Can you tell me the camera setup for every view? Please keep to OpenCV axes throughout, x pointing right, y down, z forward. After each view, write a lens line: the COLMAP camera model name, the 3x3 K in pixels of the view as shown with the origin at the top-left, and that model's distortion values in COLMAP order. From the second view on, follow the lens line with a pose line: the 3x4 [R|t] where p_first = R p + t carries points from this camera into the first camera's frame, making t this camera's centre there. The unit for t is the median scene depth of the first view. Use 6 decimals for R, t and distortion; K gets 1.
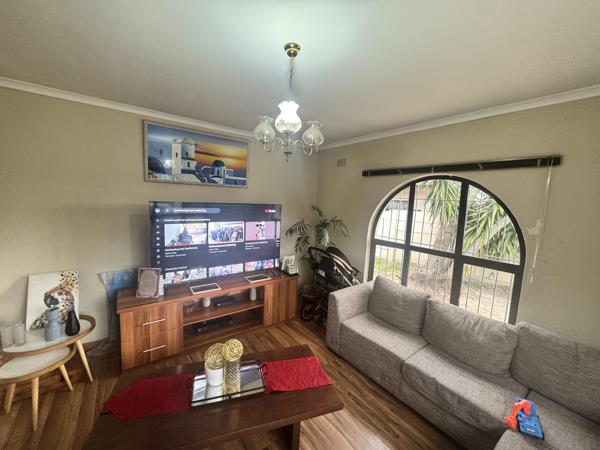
lens RADIAL K [[238.9, 0, 300.0], [0, 238.9, 225.0], [0, 0, 1]] dist [-0.000548, -0.000361]
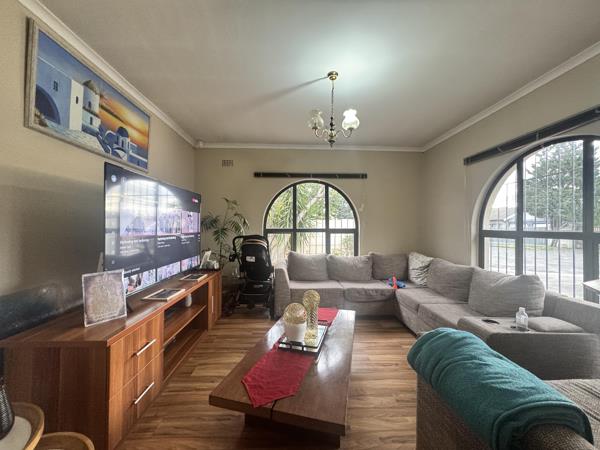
lens RADIAL K [[238.9, 0, 300.0], [0, 238.9, 225.0], [0, 0, 1]] dist [-0.000548, -0.000361]
pose [[0.561330, -0.037369, 0.826748, -0.694882], [0.114861, 0.992830, -0.033110, 0.114290], [-0.819583, 0.113547, 0.561597, 0.202916]]
